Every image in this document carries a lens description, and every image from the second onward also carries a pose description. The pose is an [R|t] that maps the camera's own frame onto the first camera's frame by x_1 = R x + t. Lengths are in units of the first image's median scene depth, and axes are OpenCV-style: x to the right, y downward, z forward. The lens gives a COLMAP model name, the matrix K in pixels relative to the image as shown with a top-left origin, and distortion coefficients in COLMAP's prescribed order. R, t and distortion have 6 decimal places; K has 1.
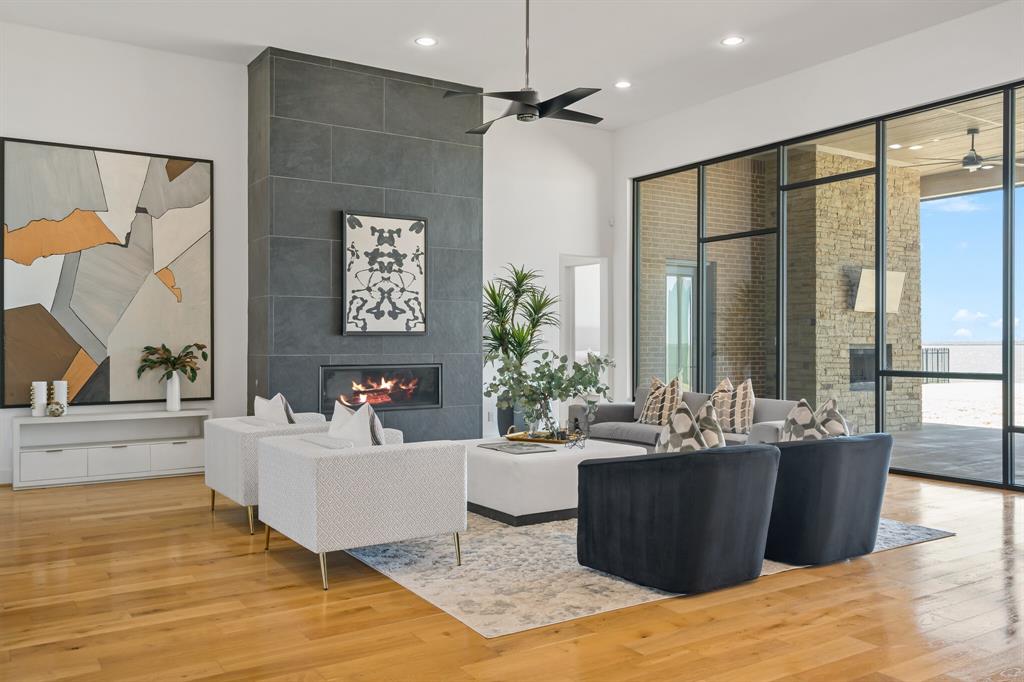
lens RADIAL K [[832.0, 0, 507.8], [0, 832.0, 343.7], [0, 0, 1]] dist [0.028364, -0.003610]
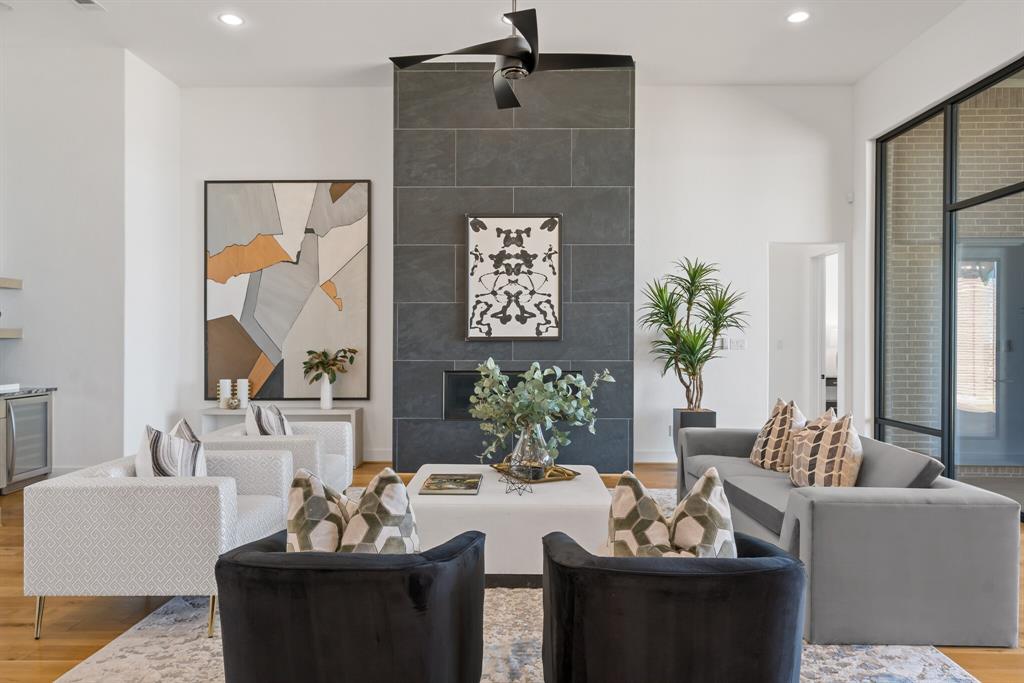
lens RADIAL K [[710.9, 0, 506.0], [0, 710.9, 343.9], [0, 0, 1]] dist [0.008000, -0.005775]
pose [[0.833001, 0.004098, -0.553256, 0.304775], [-0.002643, 0.999991, 0.003427, -0.009567], [0.553265, -0.001392, 0.833004, 0.325949]]
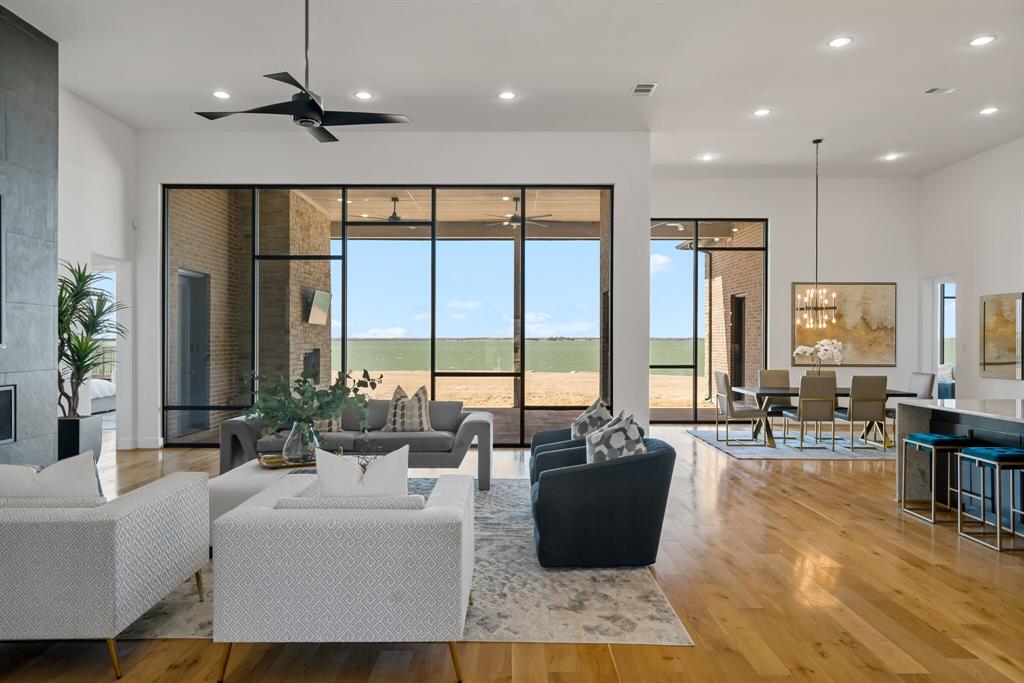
lens RADIAL K [[655.3, 0, 513.1], [0, 655.3, 344.3], [0, 0, 1]] dist [-0.000284, 0.000909]
pose [[0.544871, -0.003063, 0.838514, -0.359847], [-0.001146, 0.999990, 0.004398, -0.017572], [-0.838519, -0.003358, 0.544862, 0.305227]]
